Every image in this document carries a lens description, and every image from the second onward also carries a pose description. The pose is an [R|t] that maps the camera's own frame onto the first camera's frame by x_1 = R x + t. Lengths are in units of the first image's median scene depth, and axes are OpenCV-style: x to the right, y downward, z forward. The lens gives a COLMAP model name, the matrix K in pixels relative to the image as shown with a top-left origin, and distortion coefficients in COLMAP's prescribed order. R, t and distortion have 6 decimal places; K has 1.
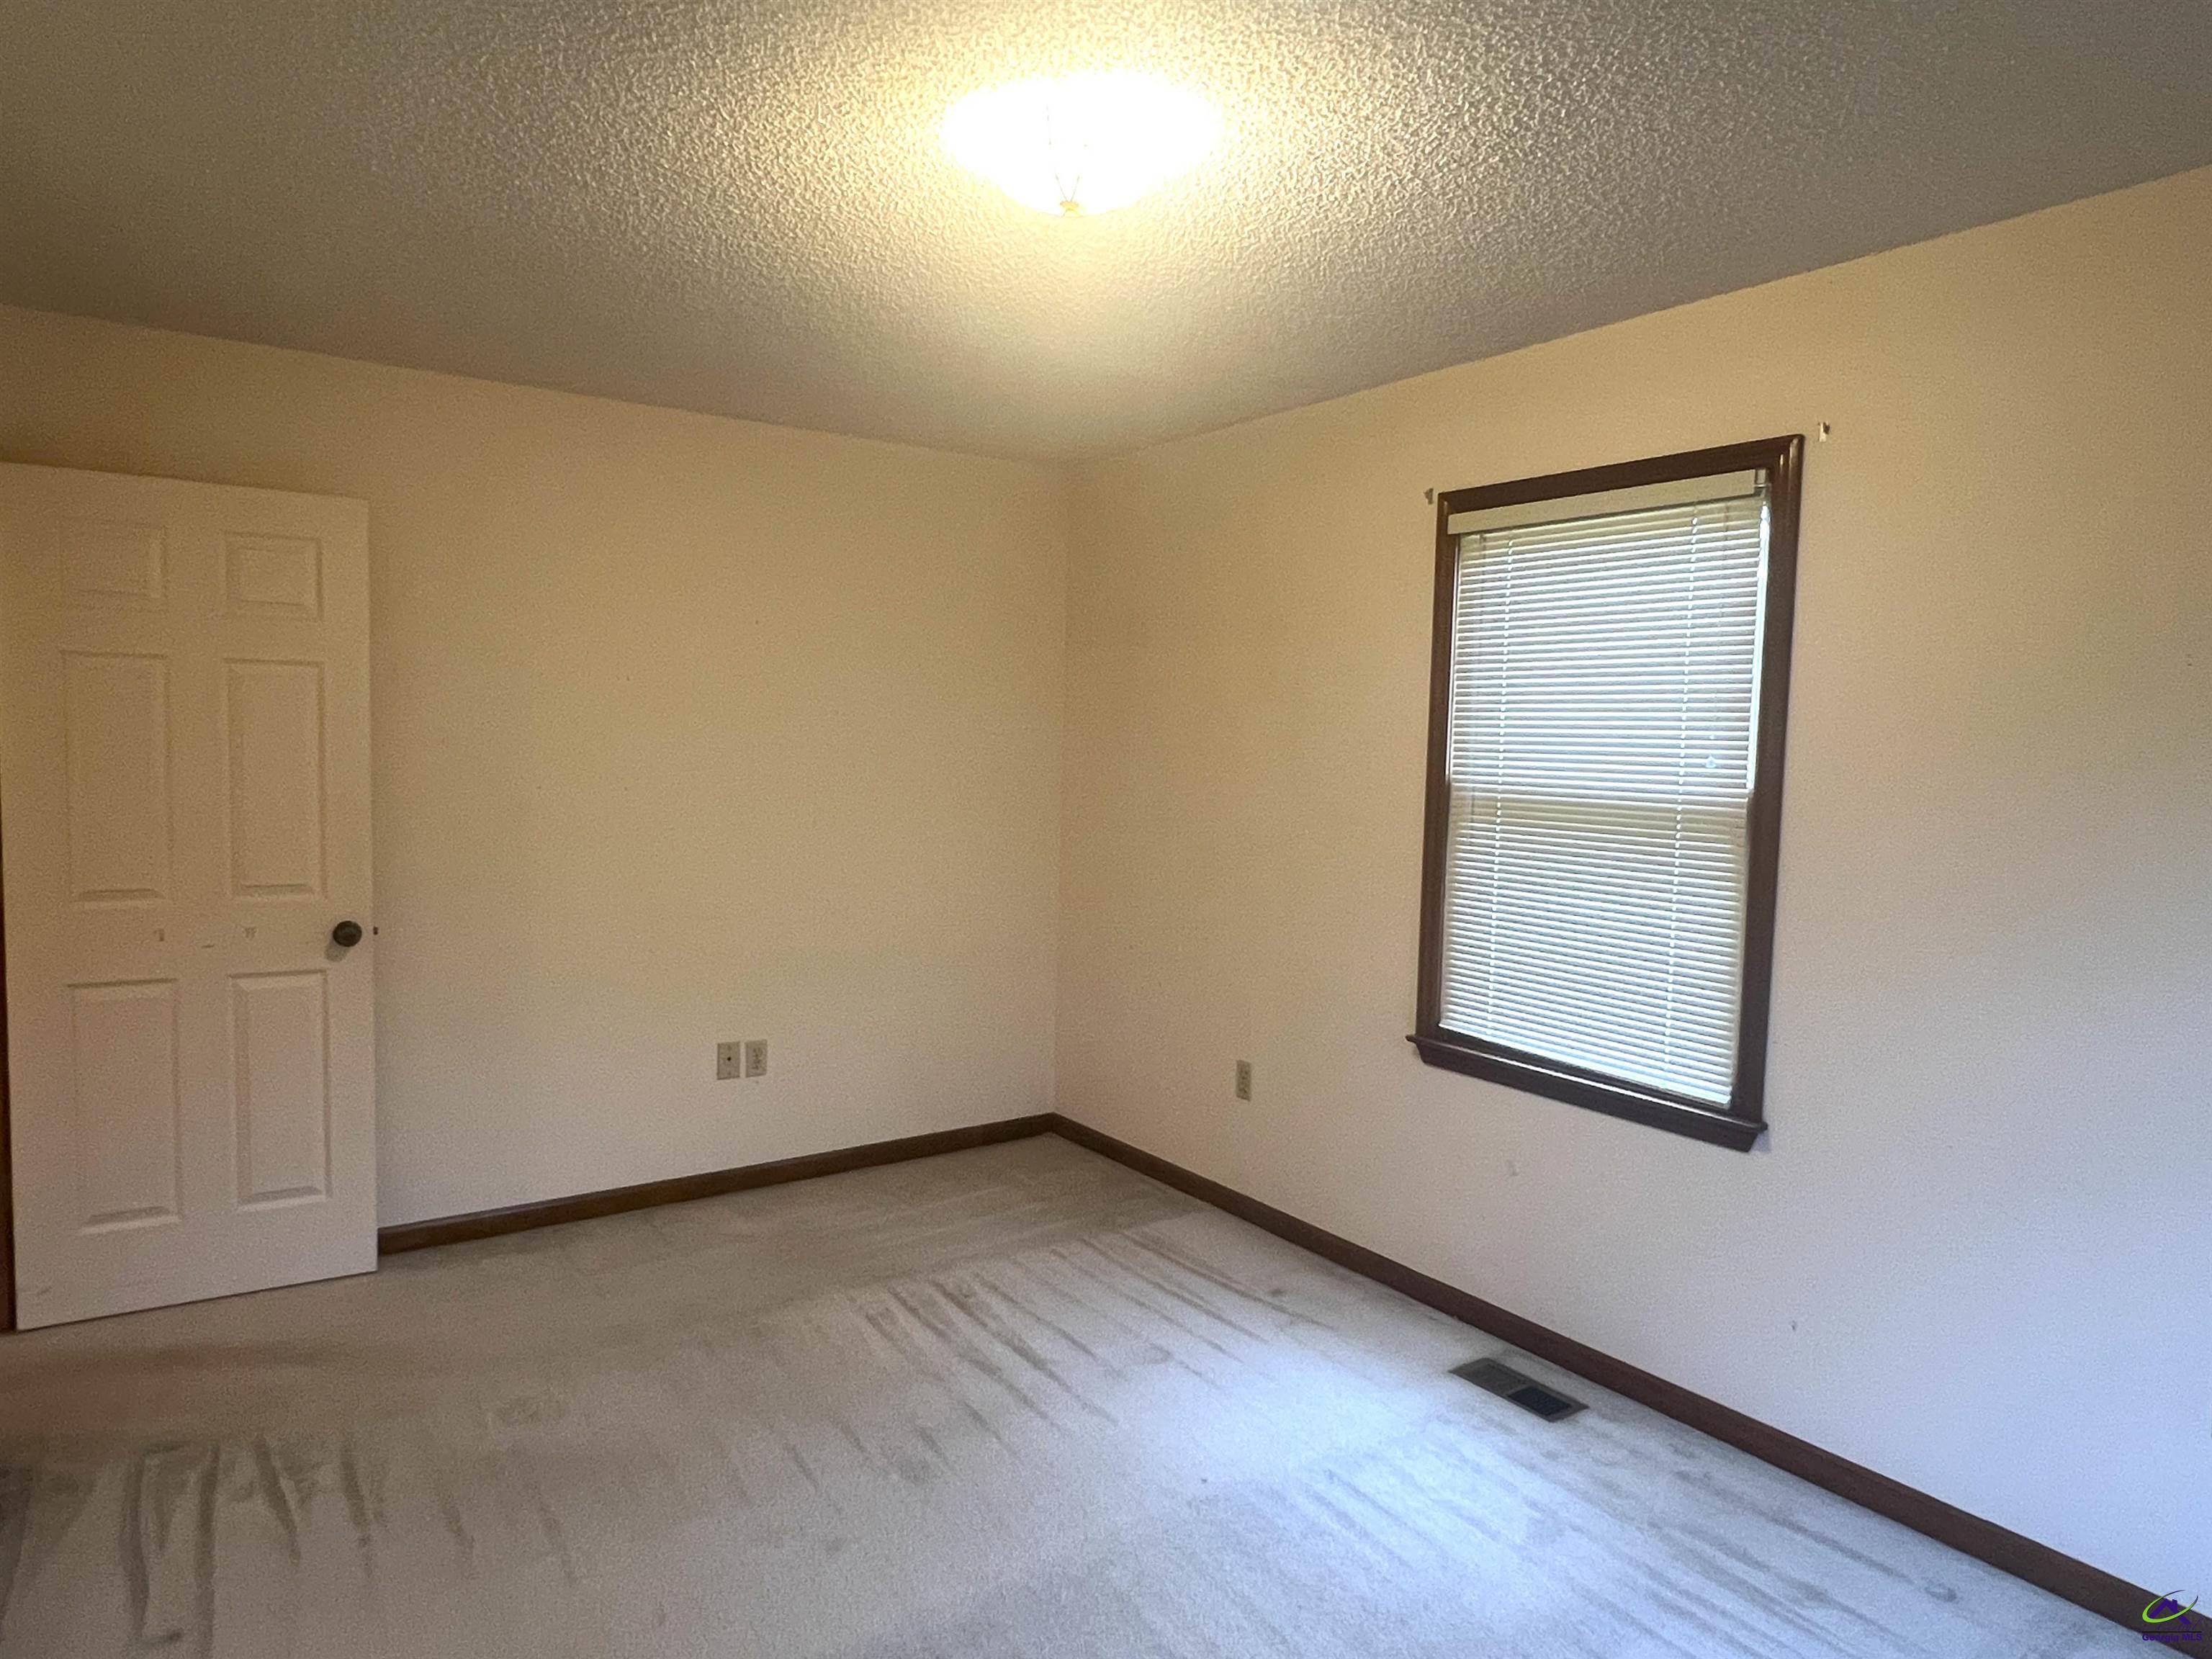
lens RADIAL K [[1338.6, 0, 1097.7], [0, 1338.6, 832.2], [0, 0, 1]] dist [0.000950, 0.000138]
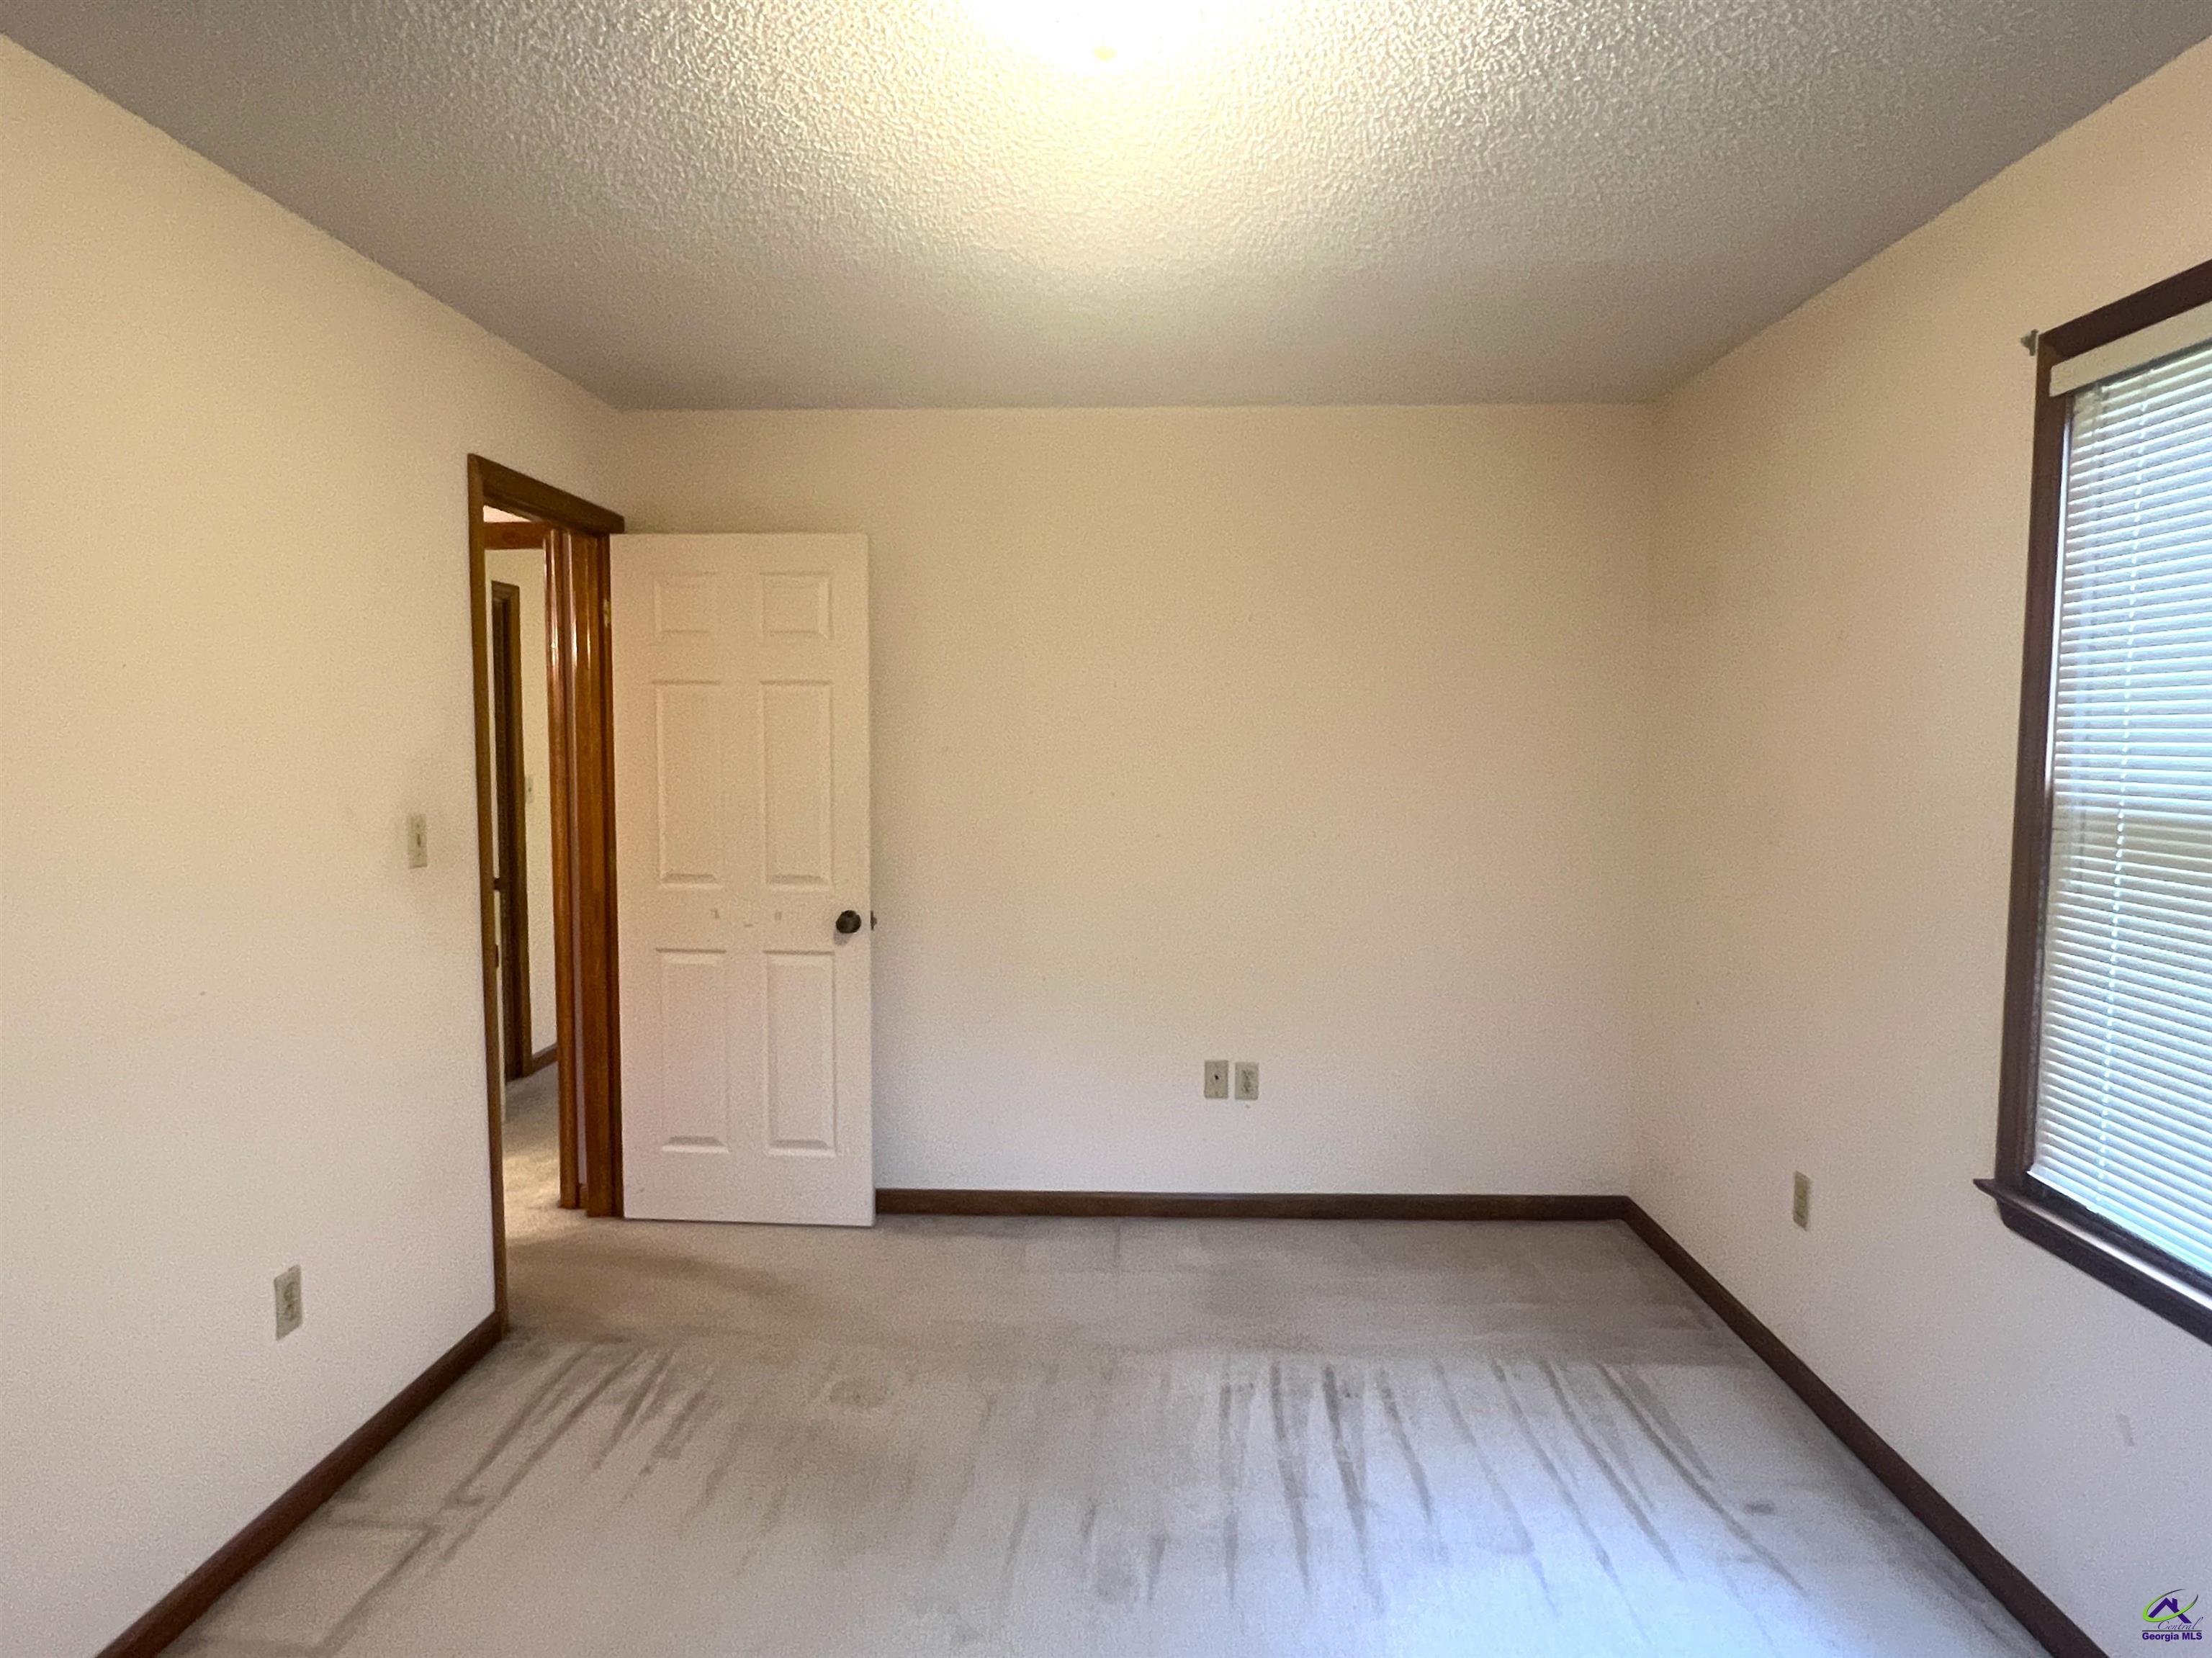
lens RADIAL K [[1338.5, 0, 1097.7], [0, 1338.5, 831.7], [0, 0, 1]] dist [0.000950, 0.000138]
pose [[0.801599, 0.021716, -0.597467, 0.279583], [-0.025107, 0.999681, 0.002650, -0.008111], [0.597334, 0.012877, 0.801889, 0.226233]]
